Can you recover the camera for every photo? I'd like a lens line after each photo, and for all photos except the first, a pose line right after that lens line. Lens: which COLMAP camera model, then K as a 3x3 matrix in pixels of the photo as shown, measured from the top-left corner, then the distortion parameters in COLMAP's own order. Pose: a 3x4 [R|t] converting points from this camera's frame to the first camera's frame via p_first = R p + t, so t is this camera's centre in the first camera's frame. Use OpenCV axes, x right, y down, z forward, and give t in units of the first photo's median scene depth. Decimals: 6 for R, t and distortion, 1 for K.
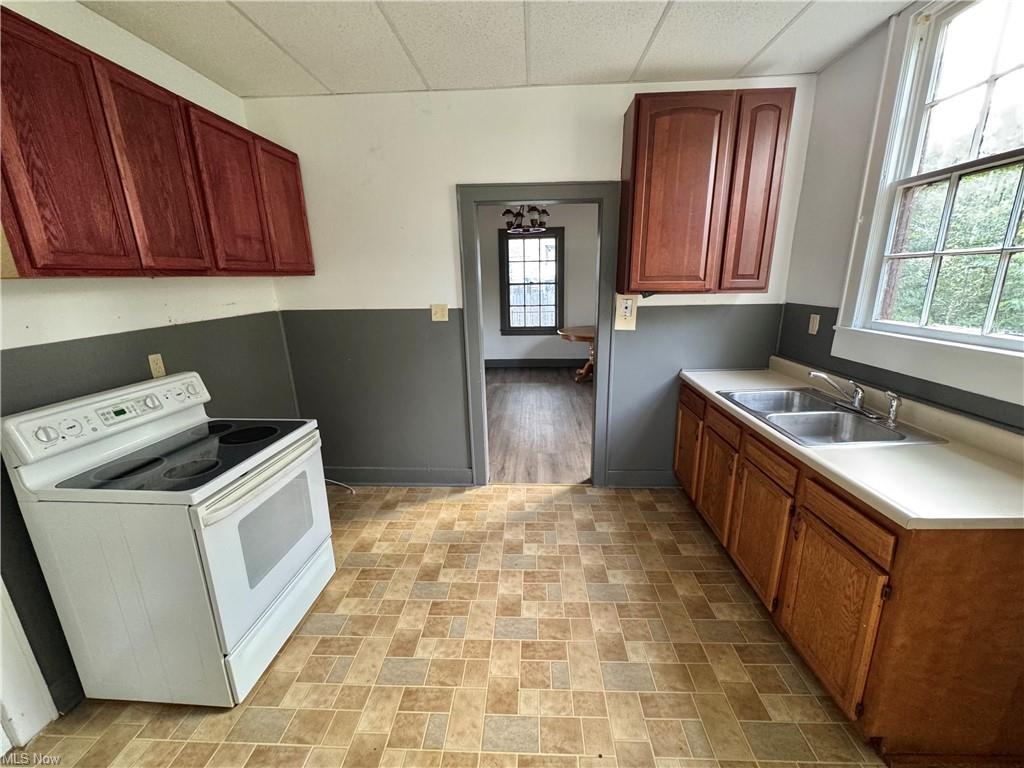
lens RADIAL K [[409.1, 0, 512.4], [0, 409.1, 384.7], [0, 0, 1]] dist [-0.005638, 0.000416]
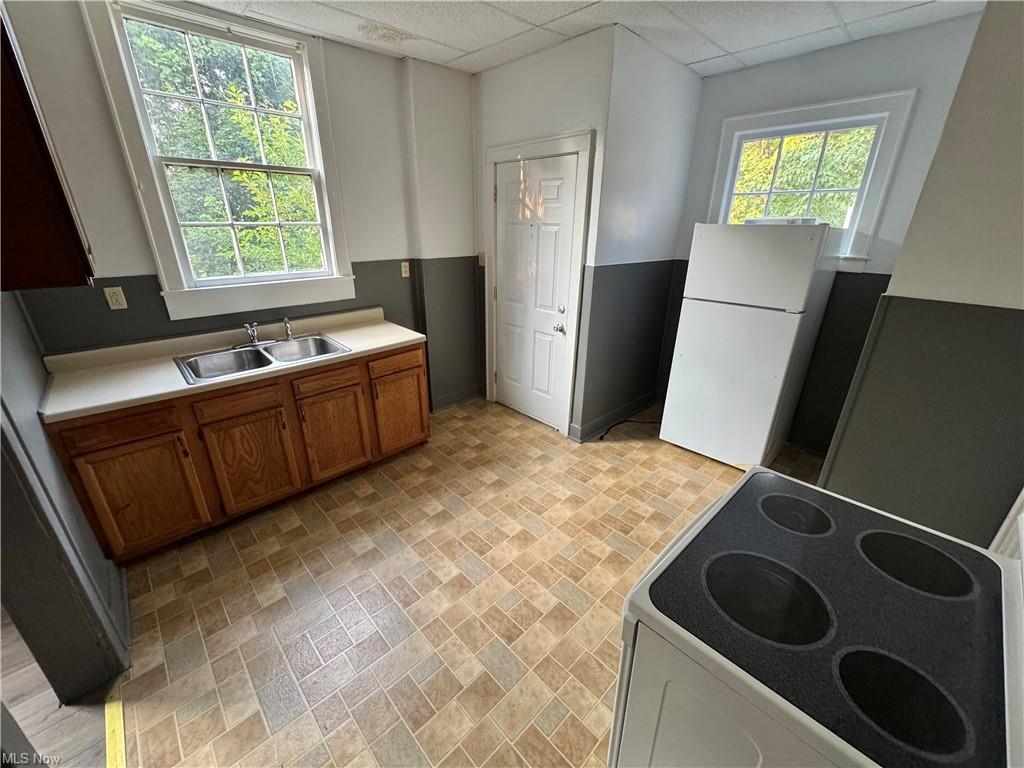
lens RADIAL K [[409.1, 0, 511.9], [0, 409.1, 384.8], [0, 0, 1]] dist [-0.005638, 0.000416]
pose [[-0.728395, -0.236031, 0.643219, -0.531945], [0.183443, 0.837334, 0.514996, -0.298339], [-0.660144, 0.493115, -0.566611, 1.054126]]
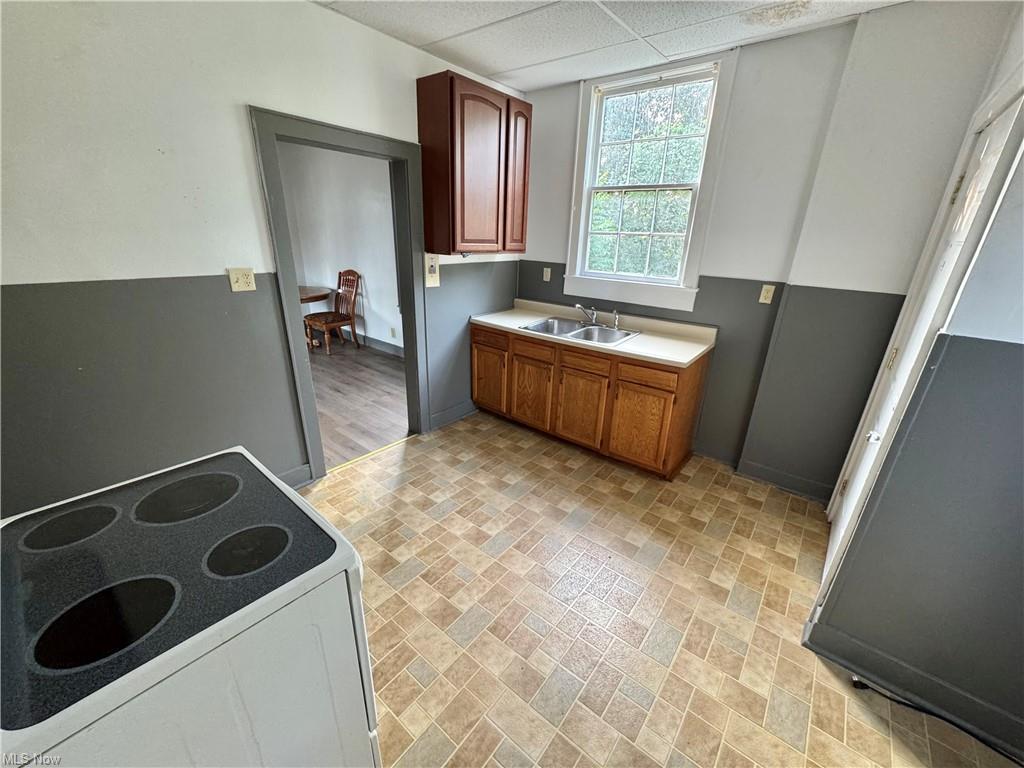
lens RADIAL K [[409.1, 0, 513.7], [0, 409.1, 384.5], [0, 0, 1]] dist [-0.005638, 0.000416]
pose [[0.588301, -0.248362, 0.769557, -0.618855], [0.161794, 0.968575, 0.188906, -0.061114], [-0.792291, 0.013376, 0.609997, 0.181890]]
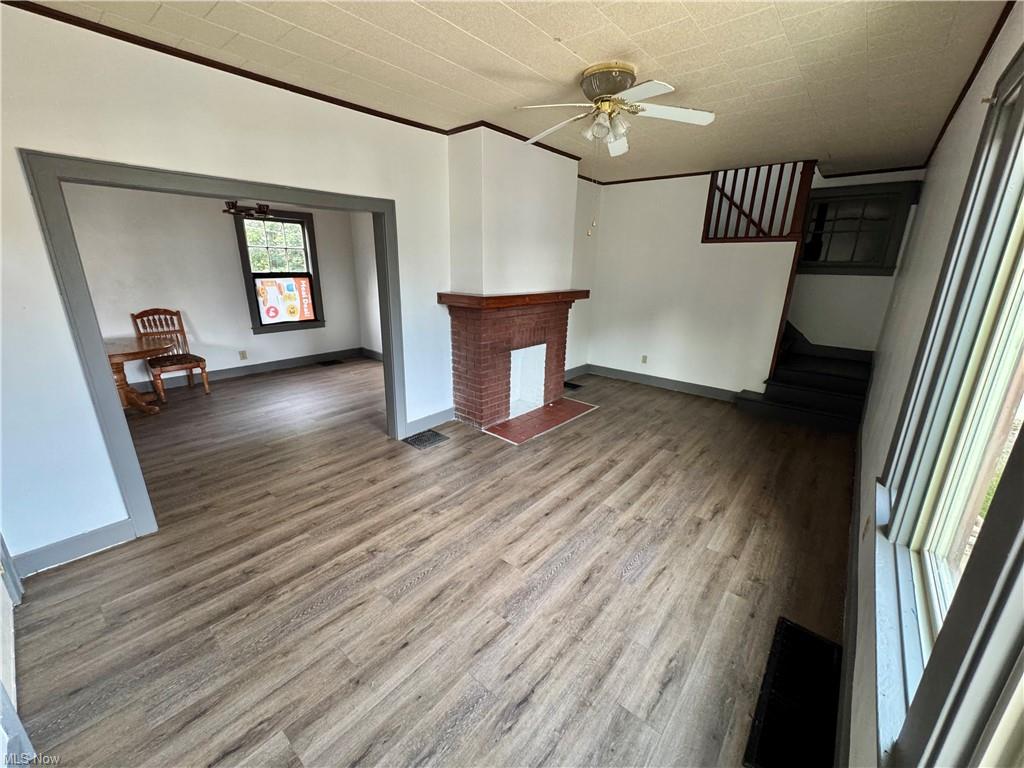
lens RADIAL K [[409.1, 0, 514.1], [0, 409.1, 385.9], [0, 0, 1]] dist [-0.005638, 0.000416]
pose [[-0.797006, -0.169137, 0.579805, -2.057408], [0.151125, 0.873602, 0.462581, -0.778452], [-0.584758, 0.456303, -0.670705, 2.930128]]
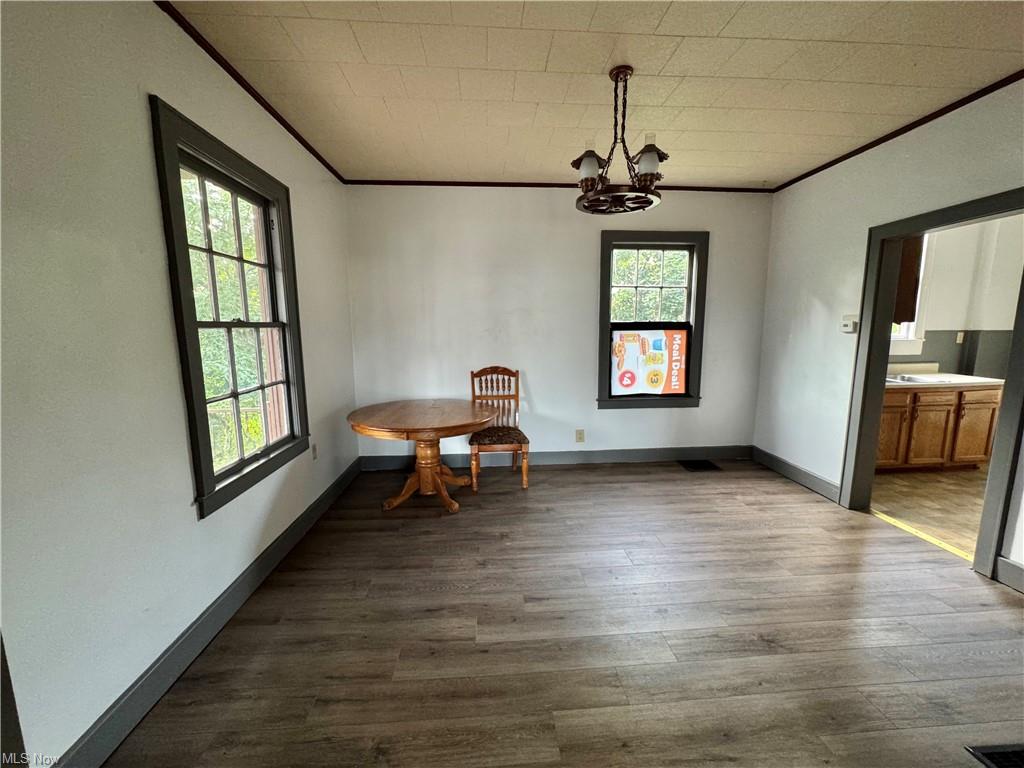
lens RADIAL K [[409.1, 0, 512.1], [0, 409.1, 383.7], [0, 0, 1]] dist [-0.005638, 0.000416]
pose [[-0.114803, -0.119294, 0.986199, -0.909107], [0.260799, 0.954320, 0.145798, -0.583876], [-0.958543, 0.273938, -0.078447, 2.485772]]
